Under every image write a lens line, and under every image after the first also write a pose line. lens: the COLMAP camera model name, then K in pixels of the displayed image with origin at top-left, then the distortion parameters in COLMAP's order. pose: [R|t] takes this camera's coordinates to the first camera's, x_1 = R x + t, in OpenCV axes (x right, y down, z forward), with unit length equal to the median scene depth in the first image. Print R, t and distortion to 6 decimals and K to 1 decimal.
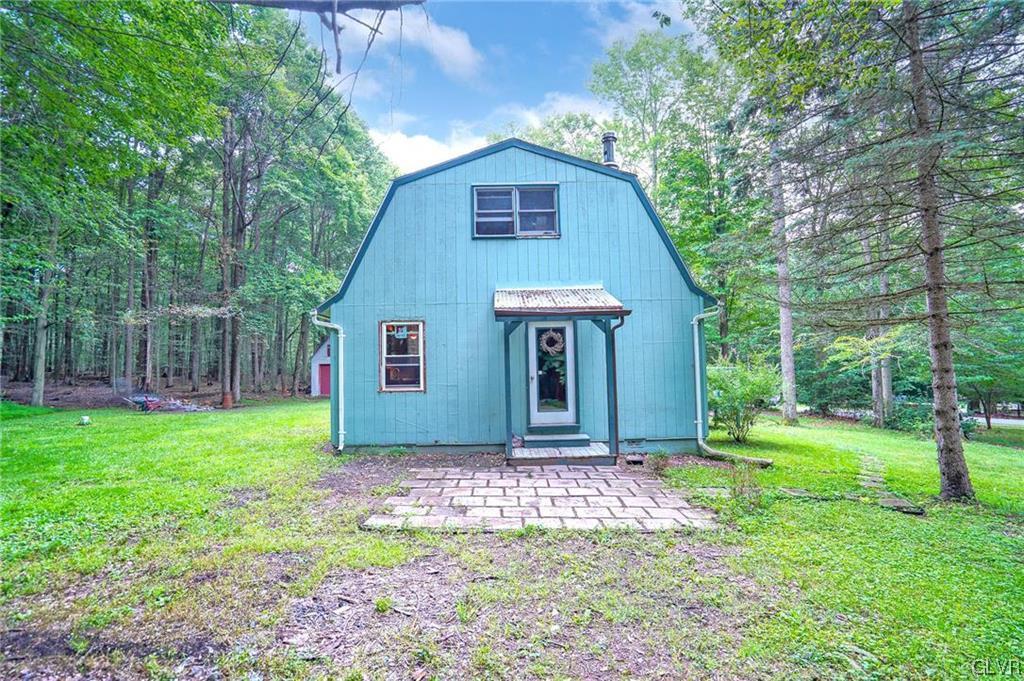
lens RADIAL K [[494.1, 0, 512.0], [0, 494.1, 340.5], [0, 0, 1]] dist [-0.002315, -0.000141]
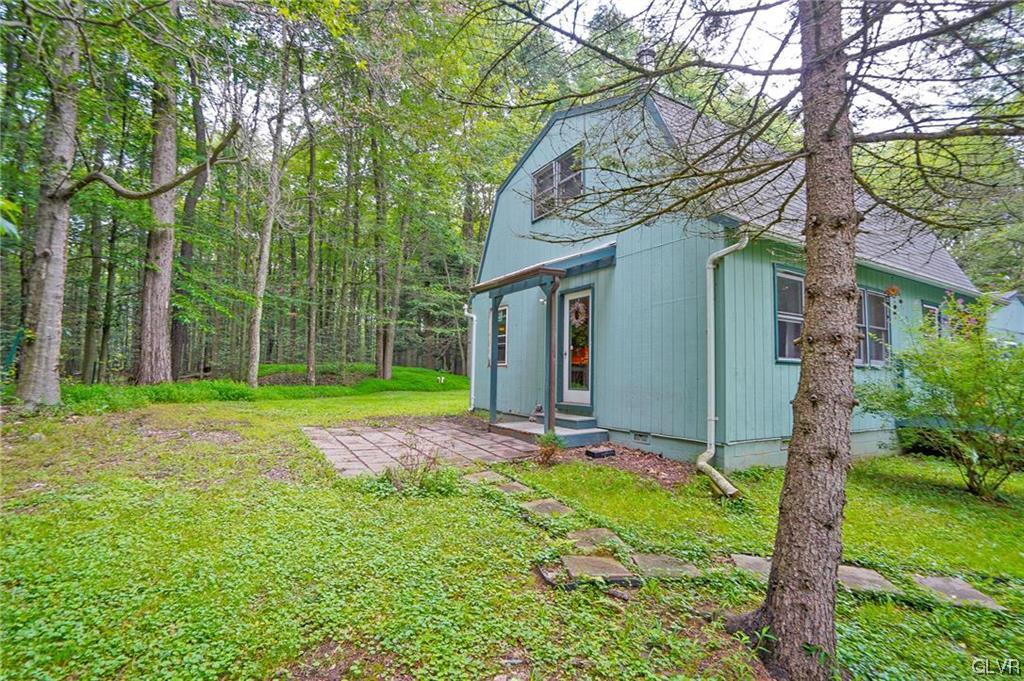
lens RADIAL K [[481.7, 0, 512.0], [0, 481.7, 340.5], [0, 0, 1]] dist [0.016326, 0.000066]
pose [[0.467049, -0.032992, -0.883616, 0.815460], [0.018745, 0.999449, -0.027409, 0.074611], [0.884033, -0.003762, 0.467410, 0.478103]]
